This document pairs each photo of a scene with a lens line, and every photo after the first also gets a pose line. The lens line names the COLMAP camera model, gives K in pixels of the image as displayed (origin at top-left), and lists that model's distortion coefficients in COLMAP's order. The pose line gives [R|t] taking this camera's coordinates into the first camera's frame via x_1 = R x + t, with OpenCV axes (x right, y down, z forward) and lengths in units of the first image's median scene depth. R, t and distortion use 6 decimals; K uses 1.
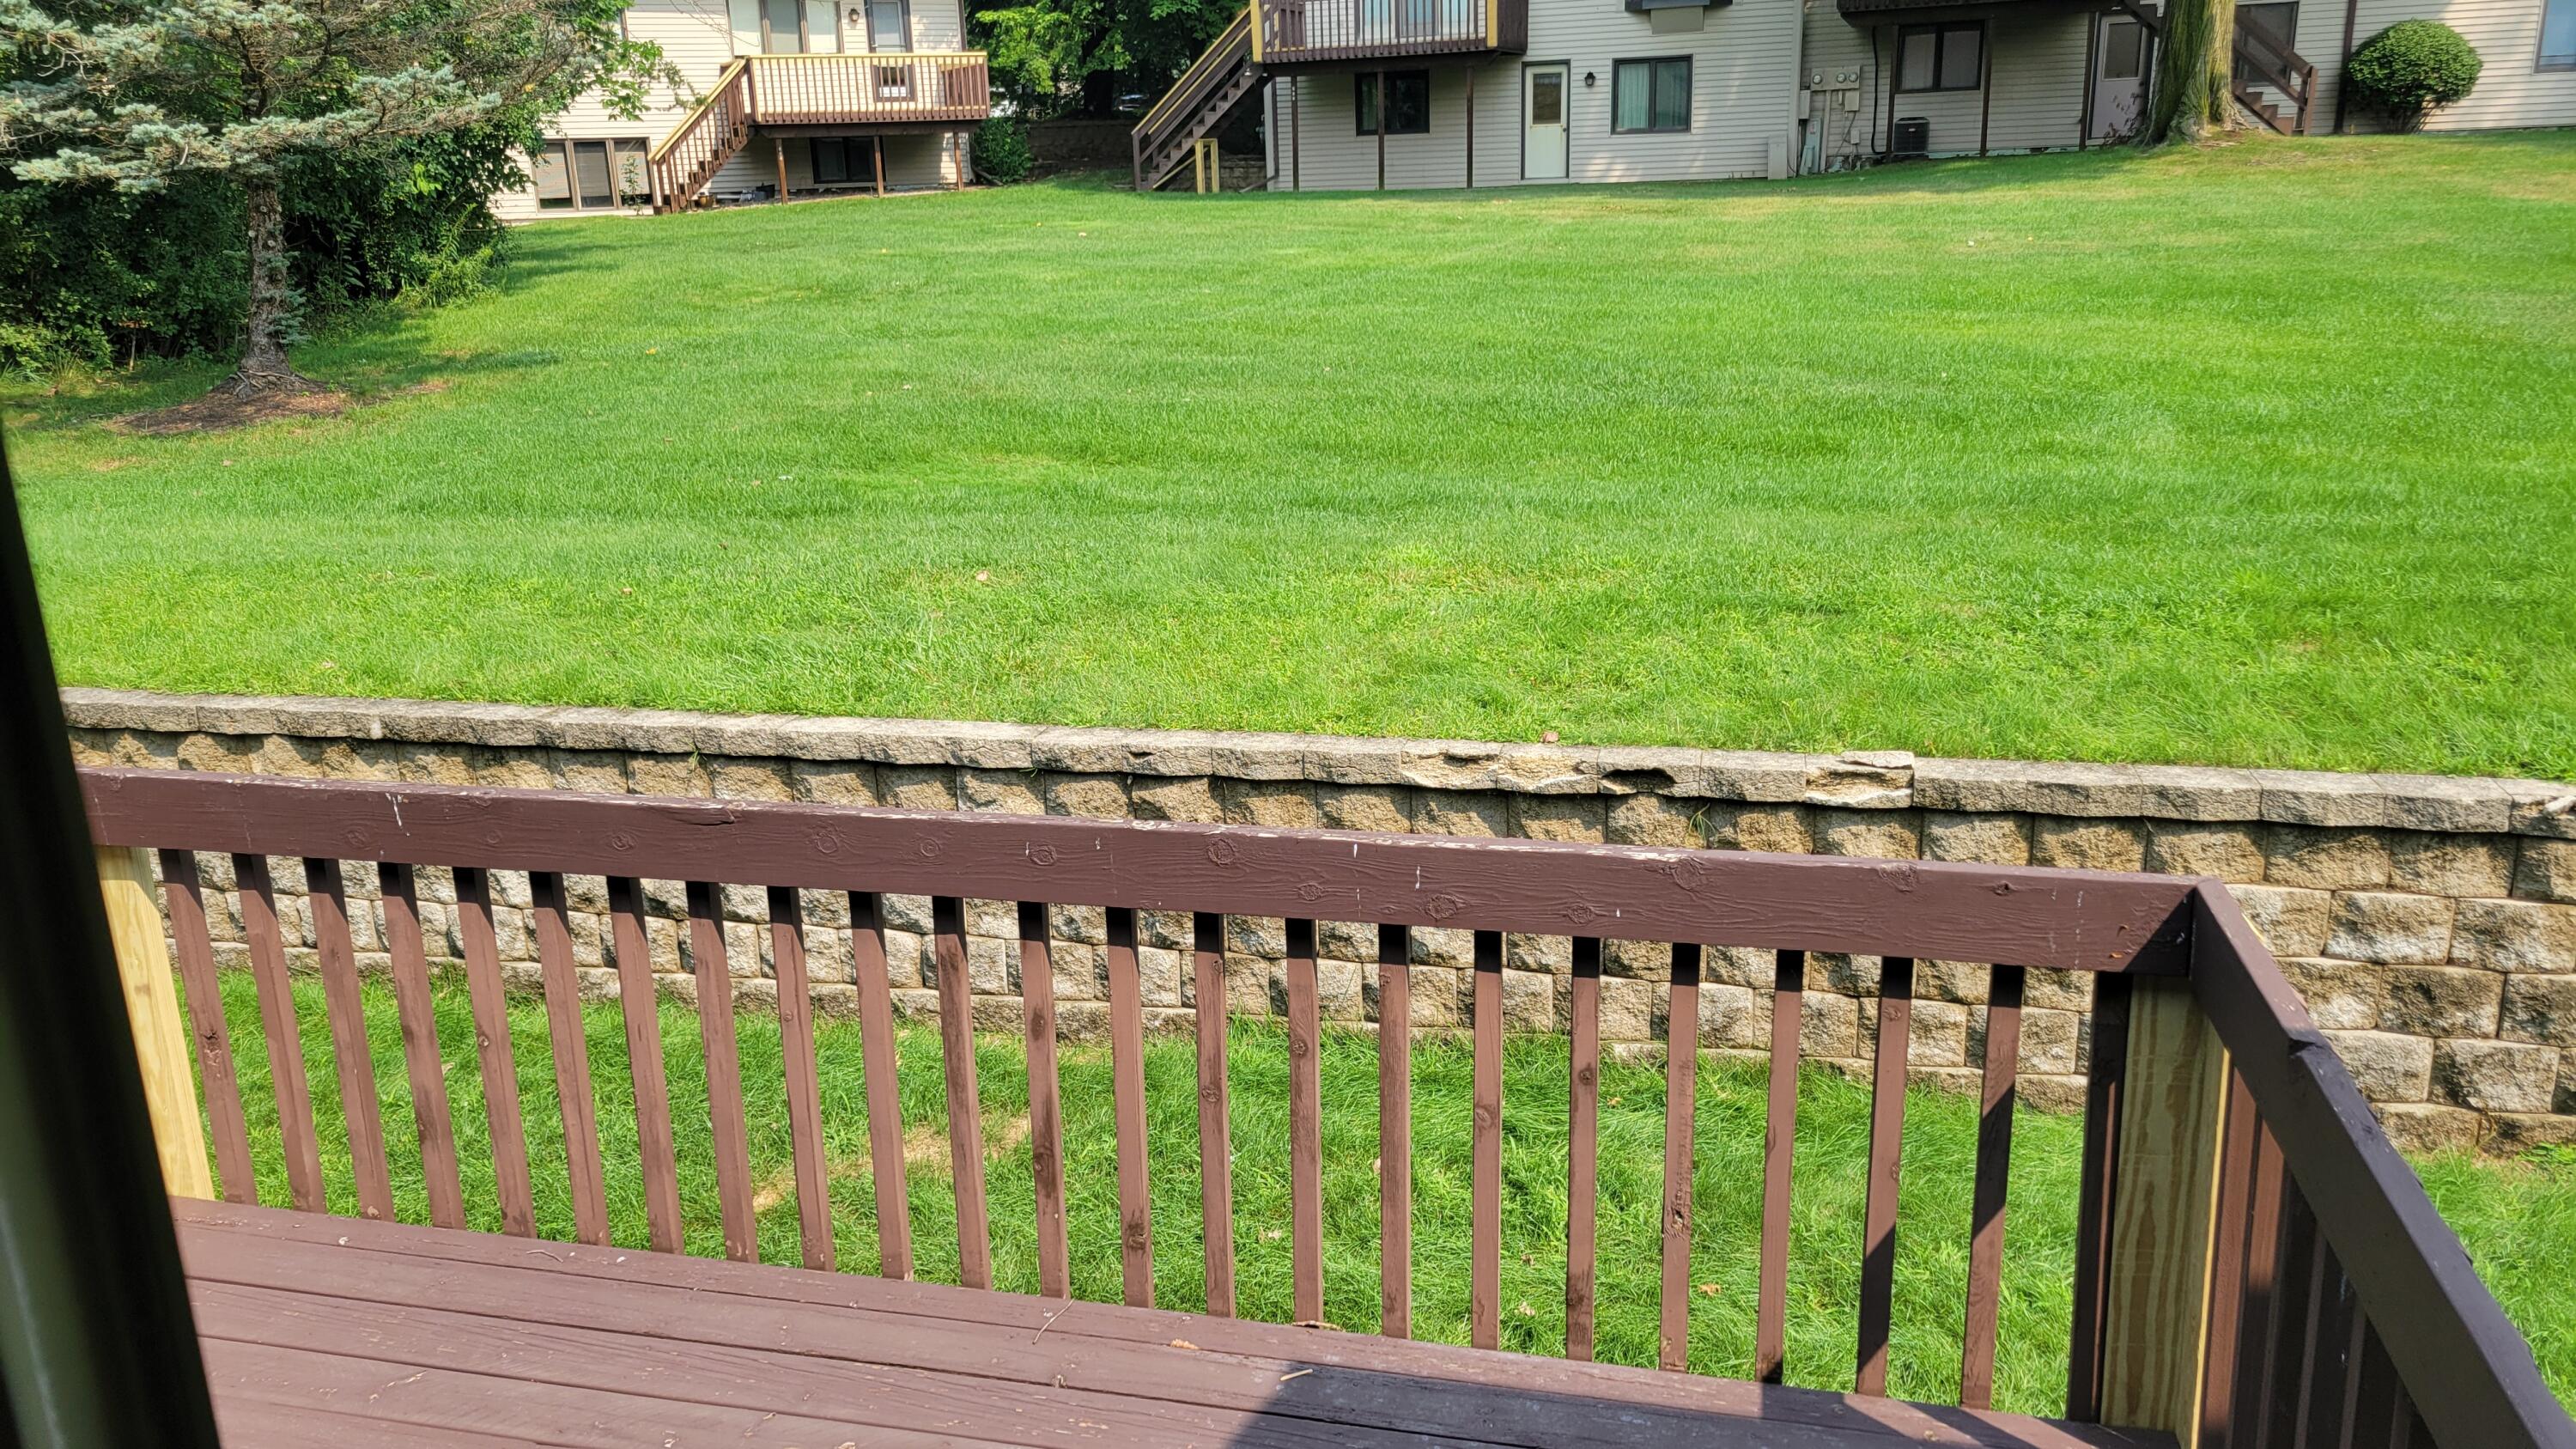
lens RADIAL K [[1921.5, 0, 1285.2], [0, 1921.5, 722.1], [0, 0, 1]] dist [0.052631, -0.031161]
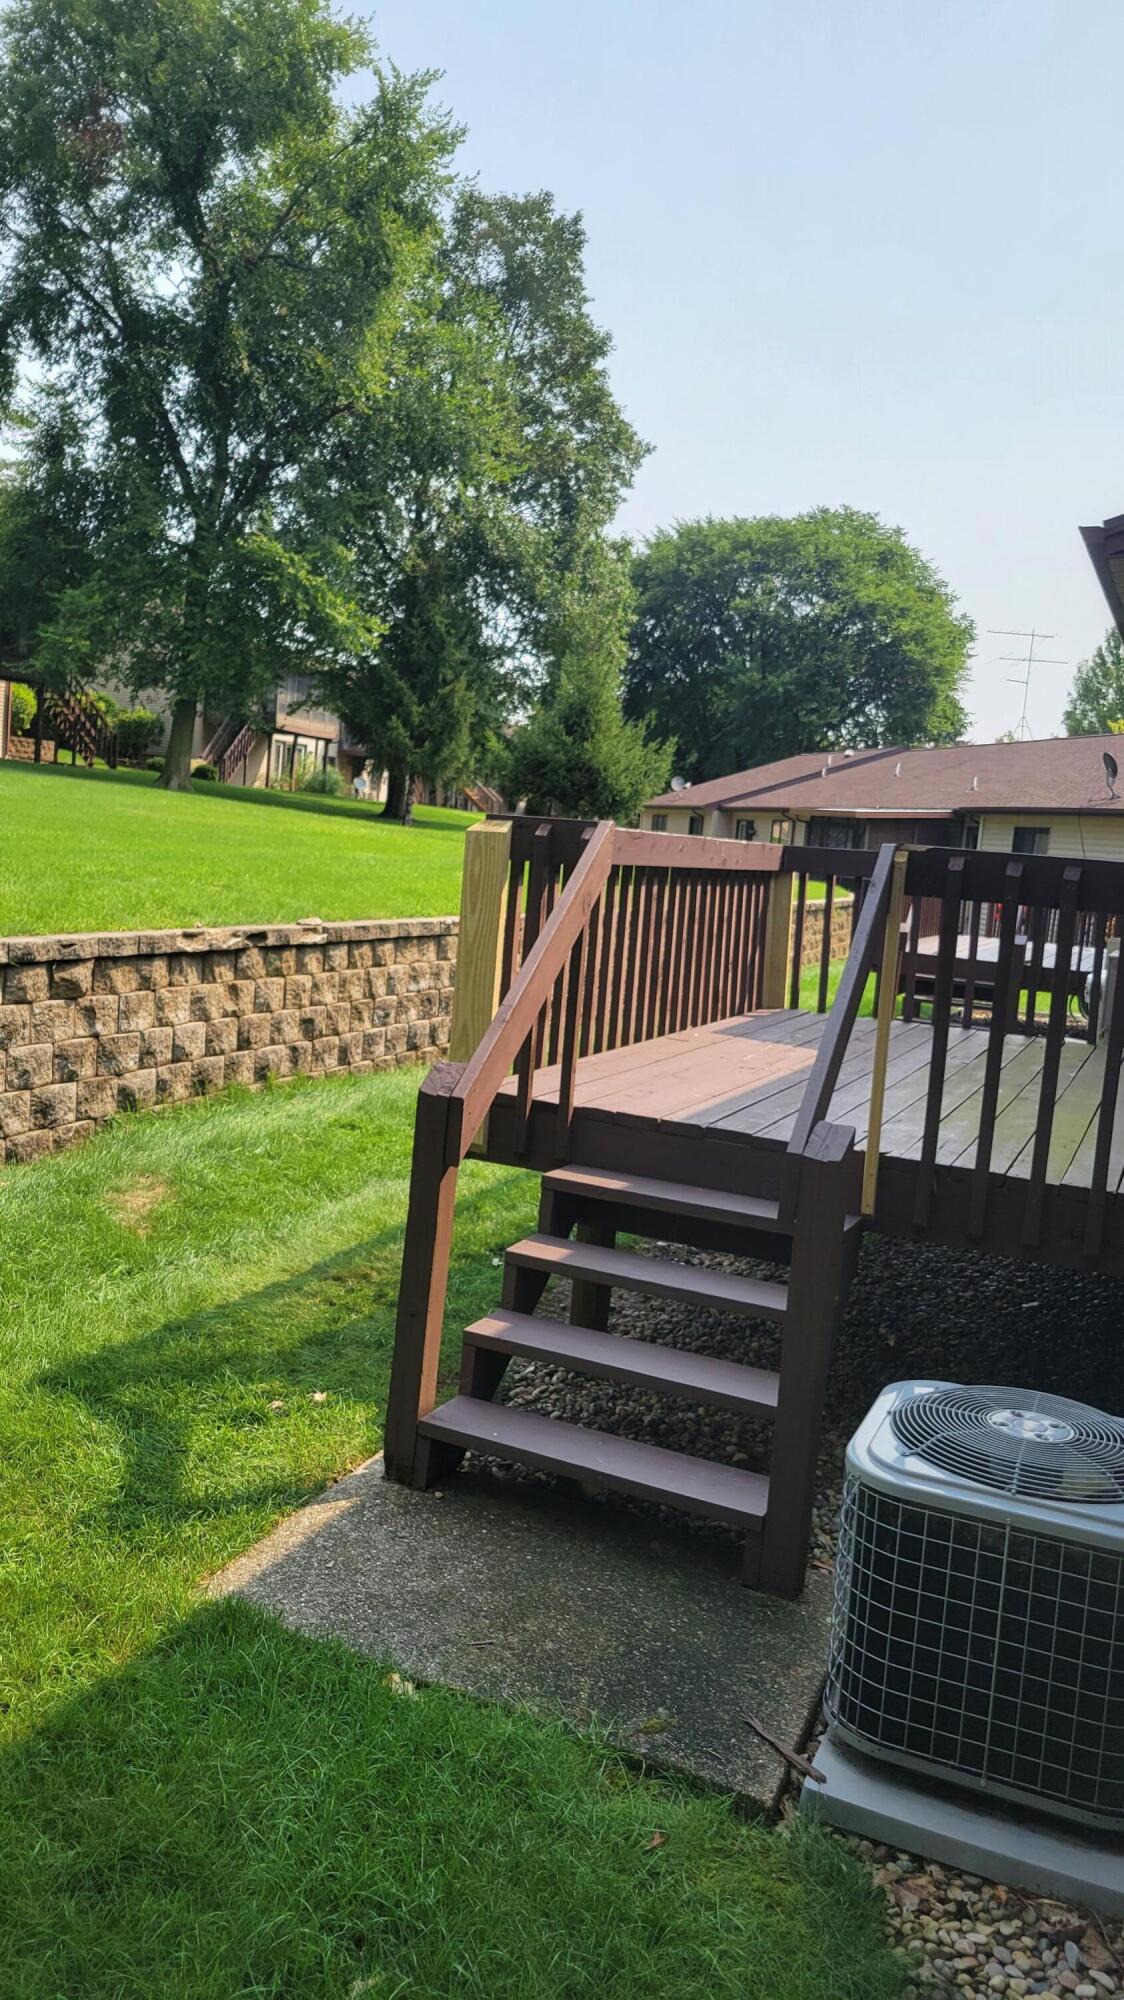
lens RADIAL K [[1491.6, 0, 565.1], [0, 1491.6, 999.7], [0, 0, 1]] dist [0.052631, -0.031161]
pose [[0.160966, -0.091701, 0.982691, -0.552810], [0.094802, 0.992507, 0.077088, 0.002799], [-0.982396, 0.080752, 0.168453, 0.222115]]
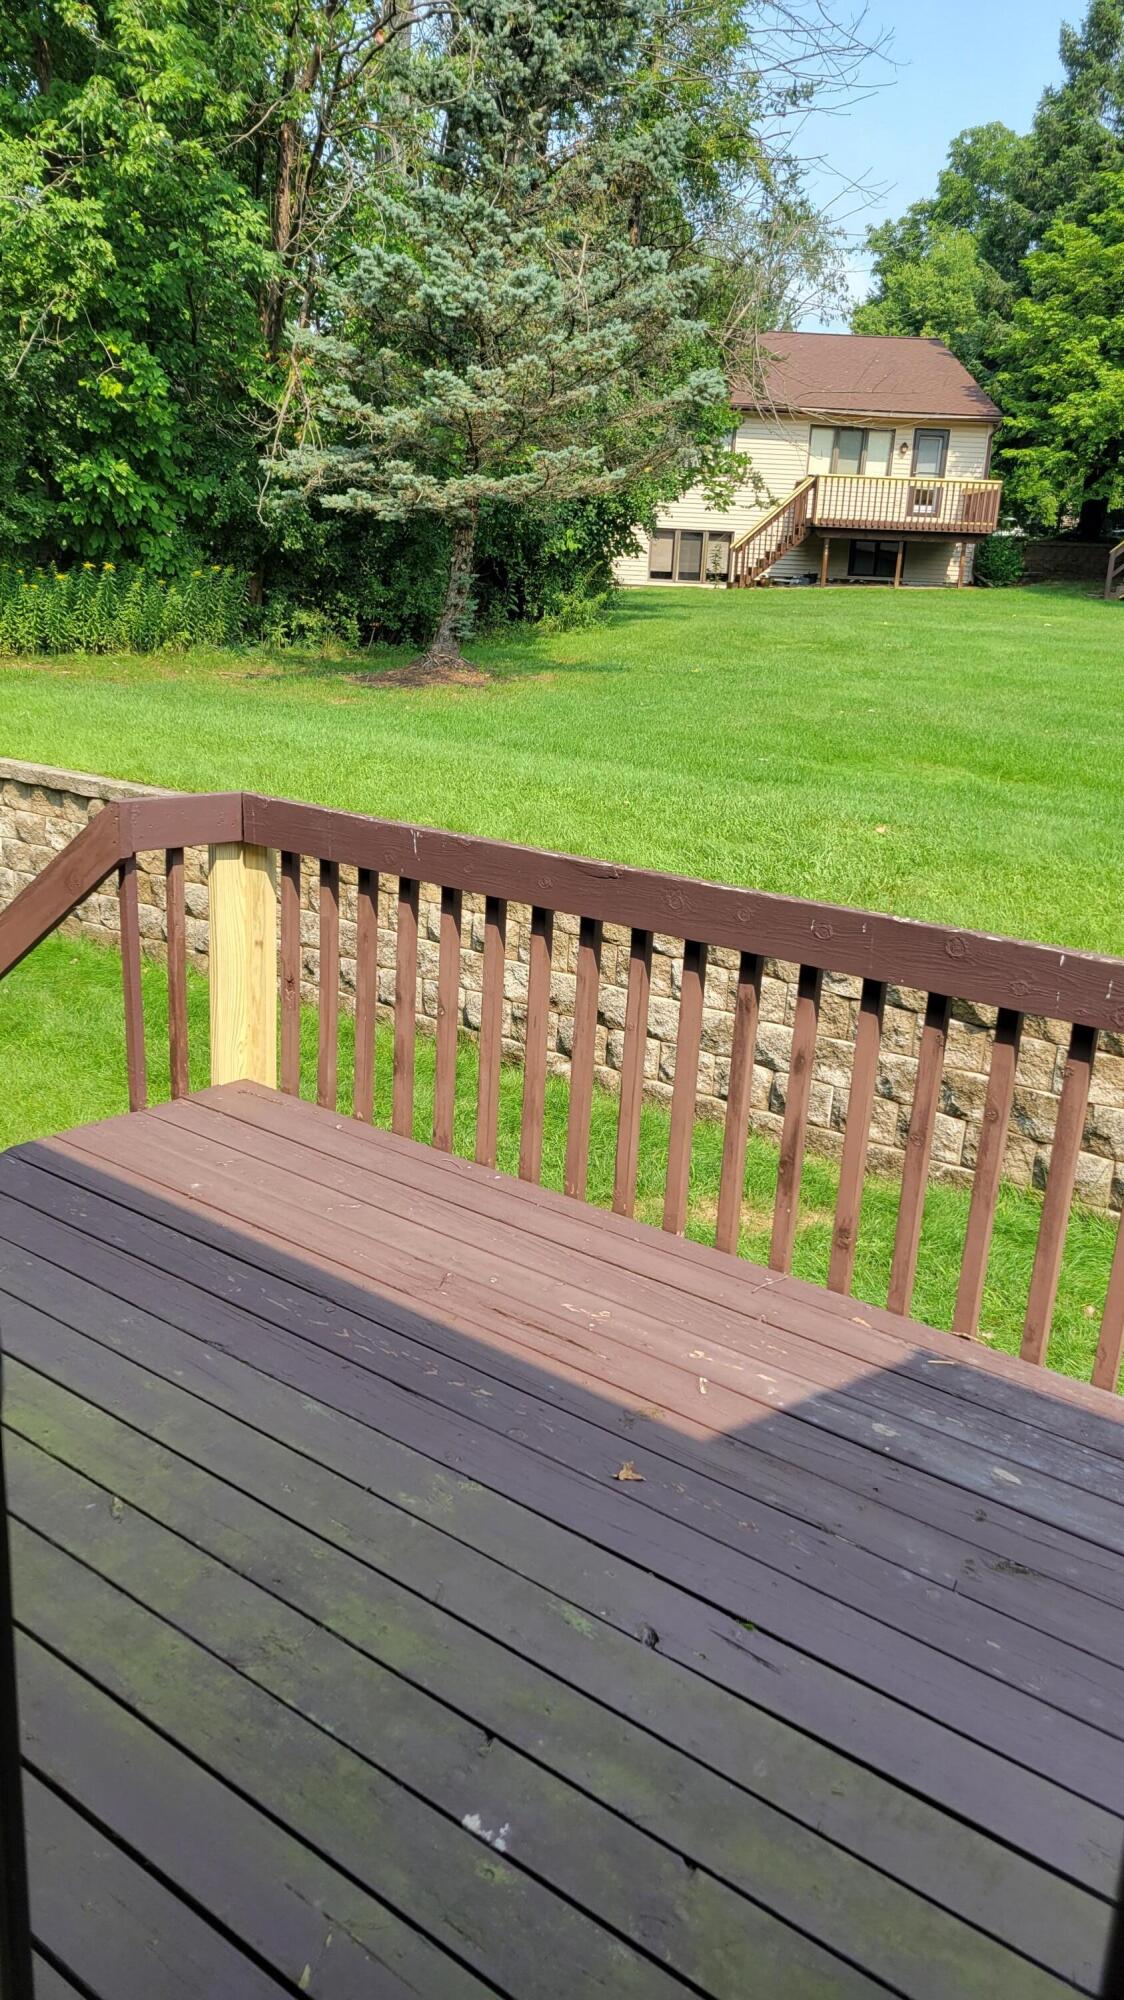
lens RADIAL K [[1491.6, 0, 578.3], [0, 1491.6, 1004.2], [0, 0, 1]] dist [0.052631, -0.031161]
pose [[0.915938, 0.183608, -0.356855, 0.024249], [-0.183706, 0.982395, 0.033940, 0.028463], [0.356804, 0.034469, 0.933543, -0.006672]]
